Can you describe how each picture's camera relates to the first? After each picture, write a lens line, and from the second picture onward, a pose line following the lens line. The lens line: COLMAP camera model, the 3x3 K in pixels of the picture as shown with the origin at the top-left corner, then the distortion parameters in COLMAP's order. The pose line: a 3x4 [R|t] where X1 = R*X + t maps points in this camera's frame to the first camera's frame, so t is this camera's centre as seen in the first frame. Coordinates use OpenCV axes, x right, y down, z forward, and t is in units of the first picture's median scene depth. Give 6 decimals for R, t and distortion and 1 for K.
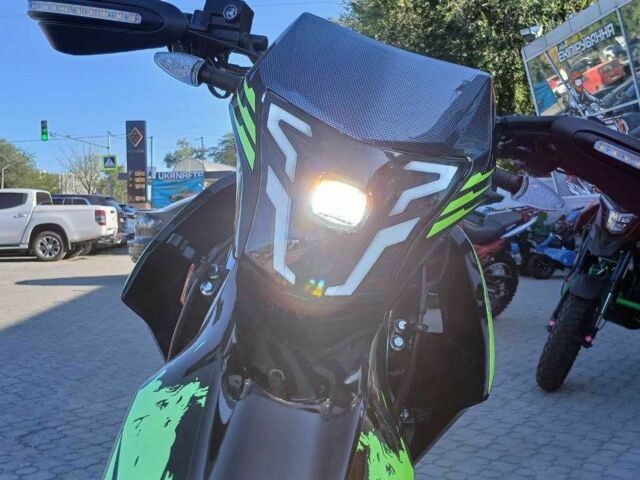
lens RADIAL K [[682.8, 0, 331.1], [0, 682.8, 238.0], [0, 0, 1]] dist [0.048699, 0.000000]
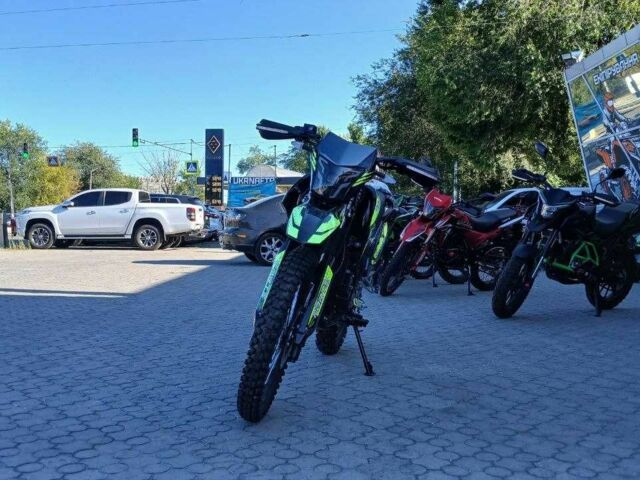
lens RADIAL K [[682.8, 0, 315.4], [0, 682.8, 244.9], [0, 0, 1]] dist [0.048699, 0.000000]
pose [[0.992397, 0.030139, -0.119328, 0.016362], [-0.030258, 0.999542, 0.000816, 0.014254], [0.119297, 0.002801, 0.992855, -0.128798]]
